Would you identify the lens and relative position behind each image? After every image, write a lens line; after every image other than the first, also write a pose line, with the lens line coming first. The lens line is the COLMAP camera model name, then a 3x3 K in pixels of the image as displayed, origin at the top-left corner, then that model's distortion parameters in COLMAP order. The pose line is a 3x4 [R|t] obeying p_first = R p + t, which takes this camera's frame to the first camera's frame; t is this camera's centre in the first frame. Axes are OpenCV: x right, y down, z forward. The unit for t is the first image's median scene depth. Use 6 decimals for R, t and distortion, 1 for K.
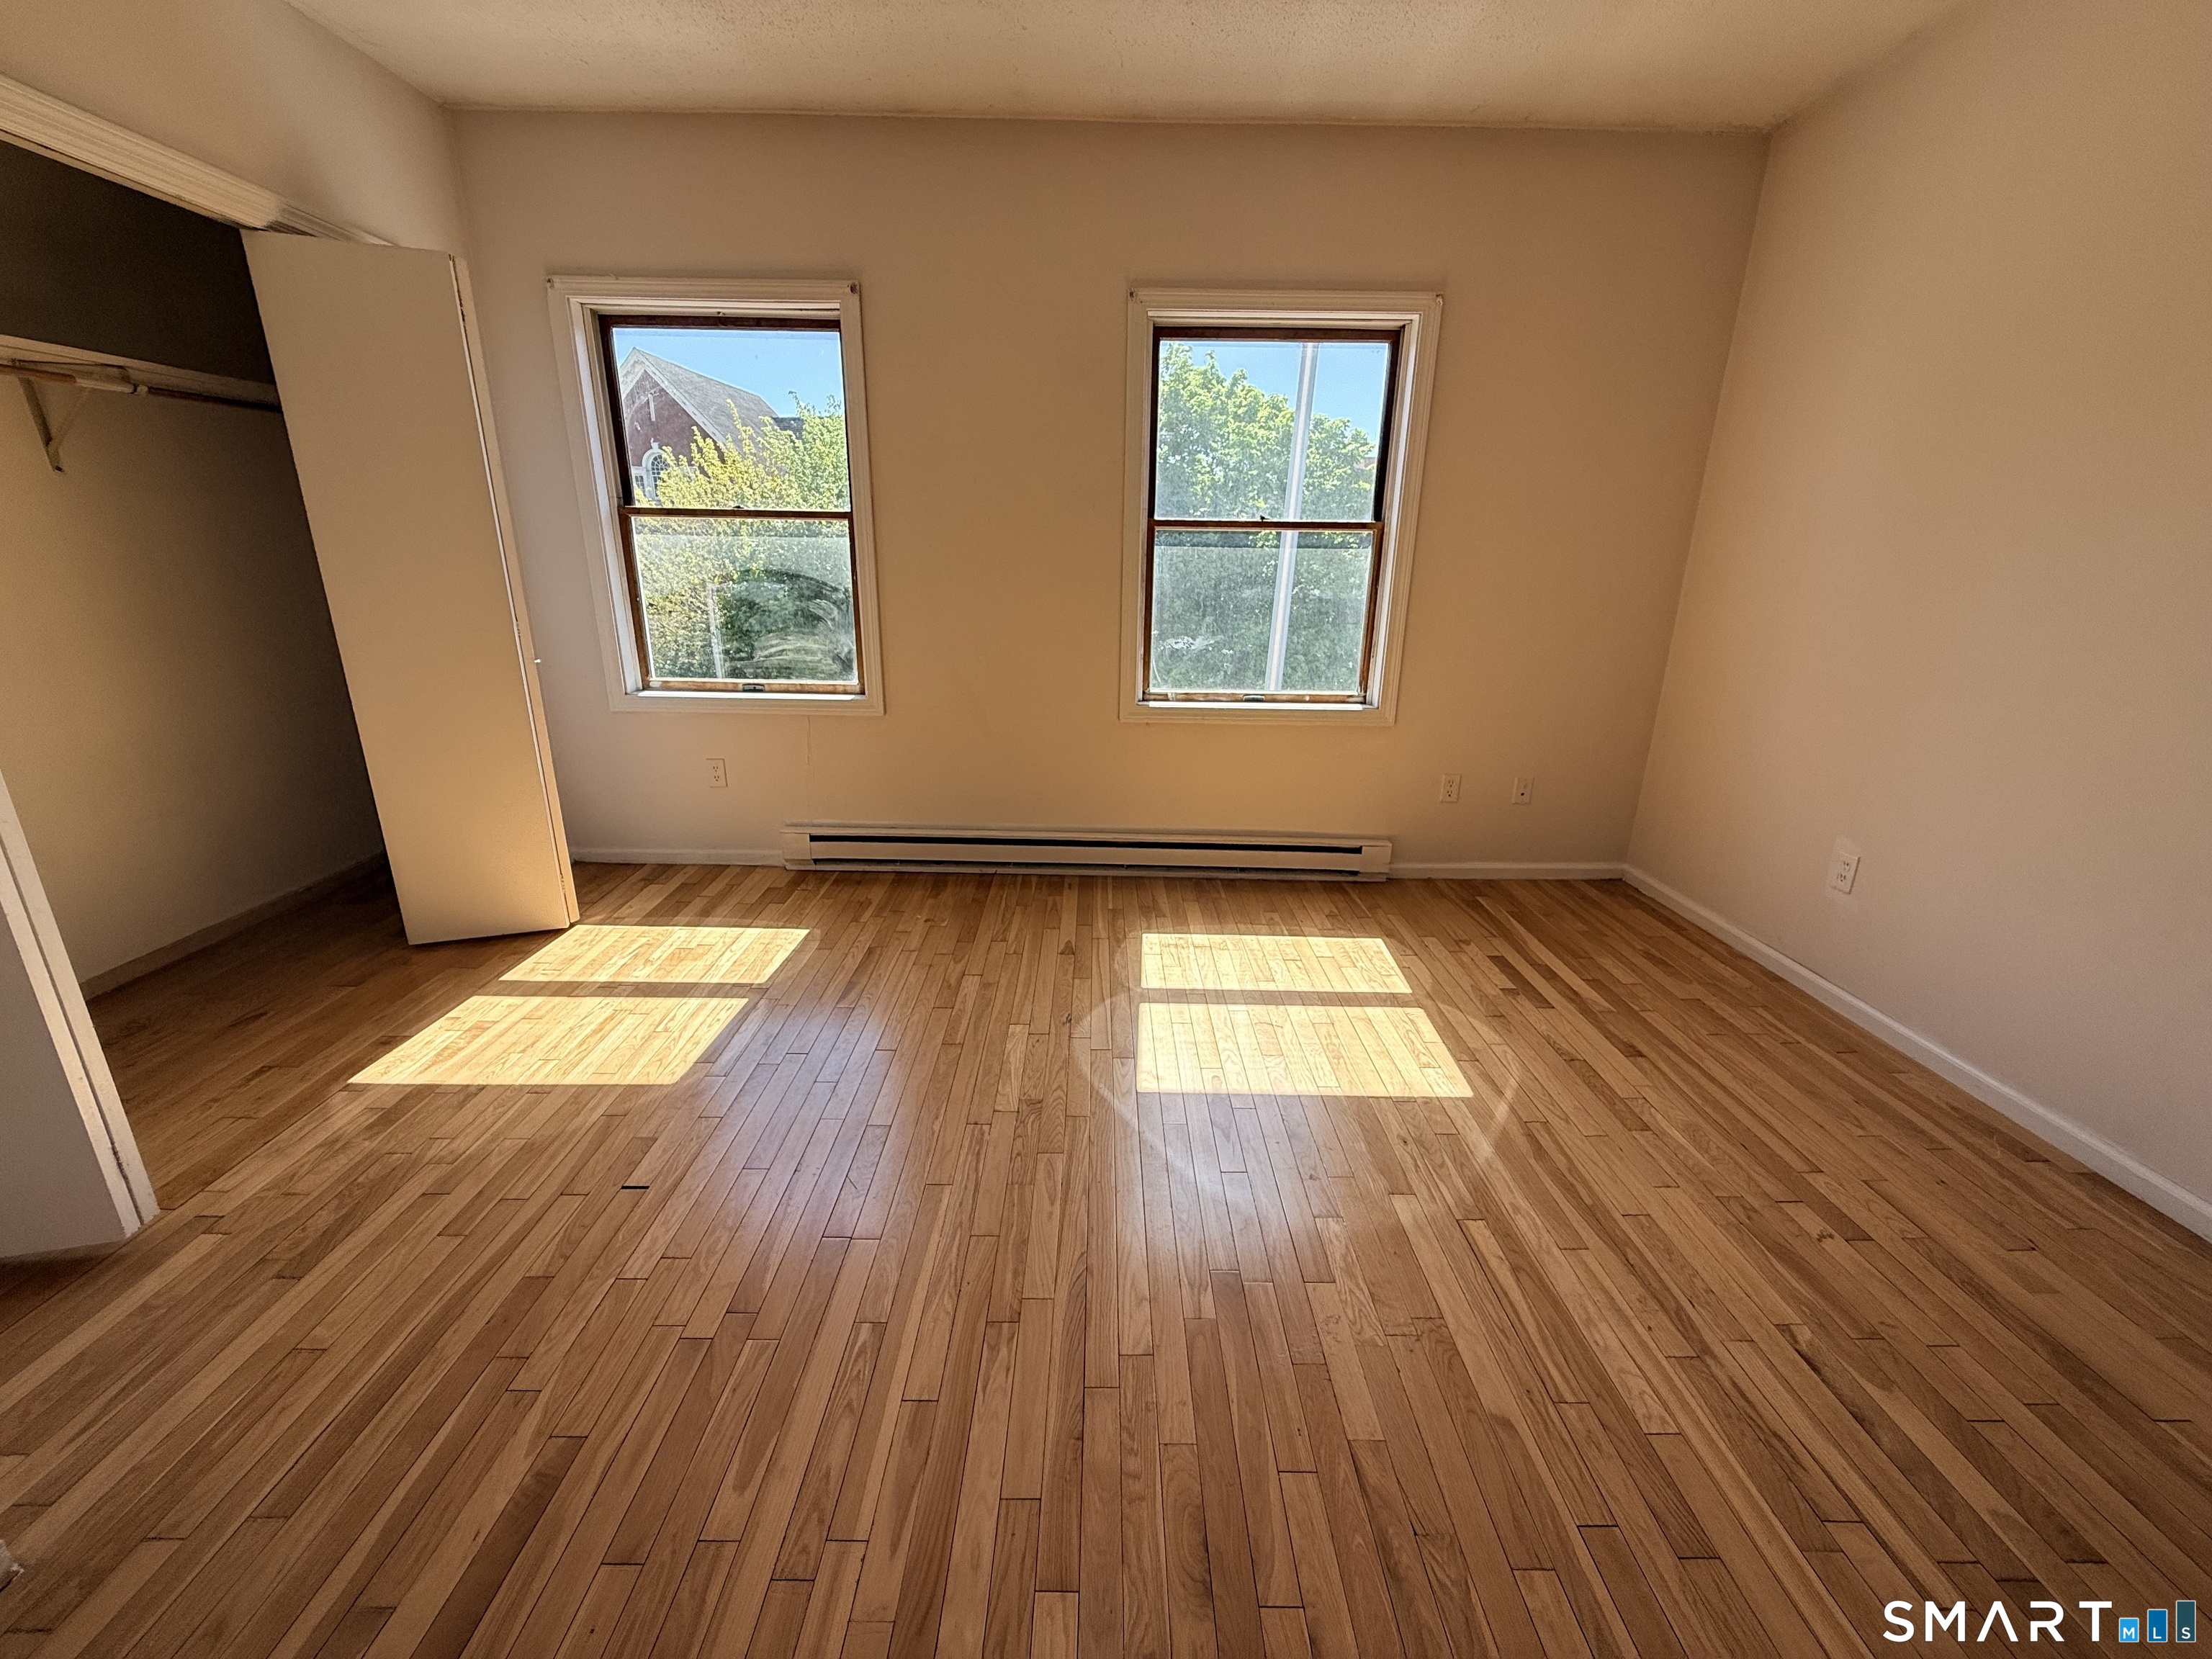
lens RADIAL K [[870.4, 0, 1092.4], [0, 870.4, 824.6], [0, 0, 1]] dist [-0.000155, -0.000540]
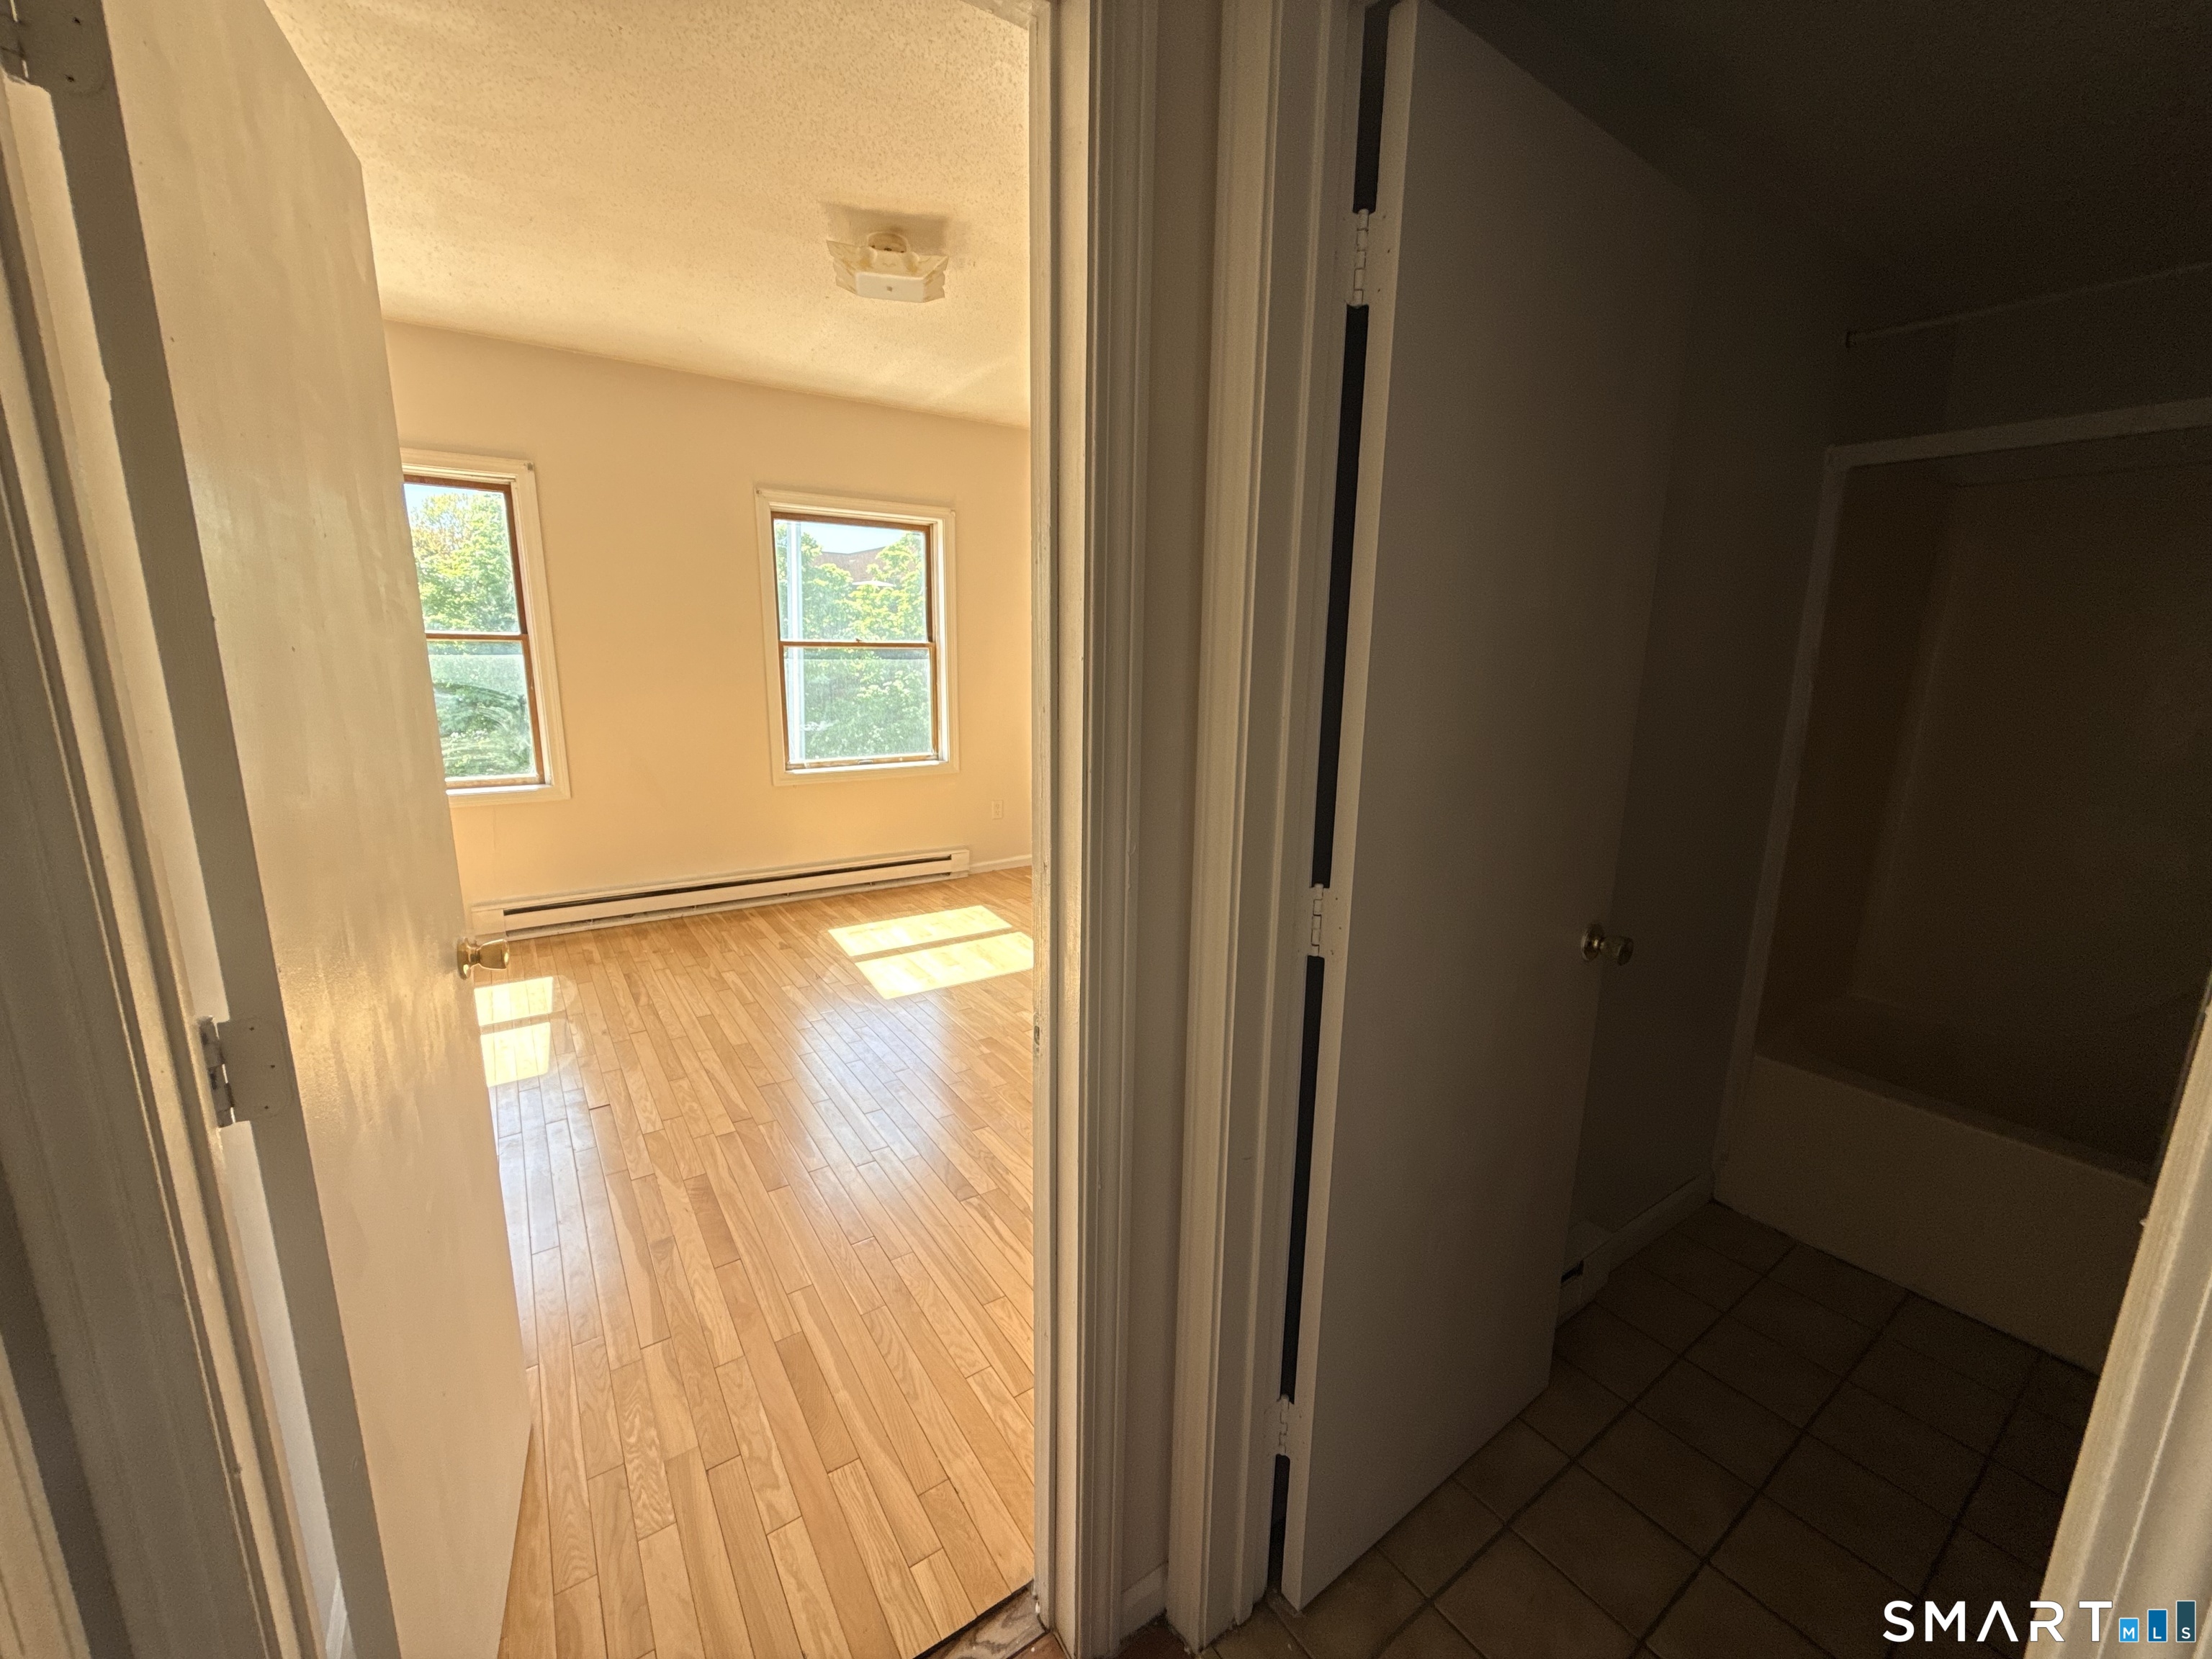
lens RADIAL K [[870.4, 0, 1092.4], [0, 870.4, 824.6], [0, 0, 1]] dist [-0.000155, -0.000540]
pose [[0.824307, -0.114327, 0.554479, -0.317073], [0.165707, 0.985228, -0.043203, 0.080310], [-0.541349, 0.127494, 0.831076, -0.380328]]
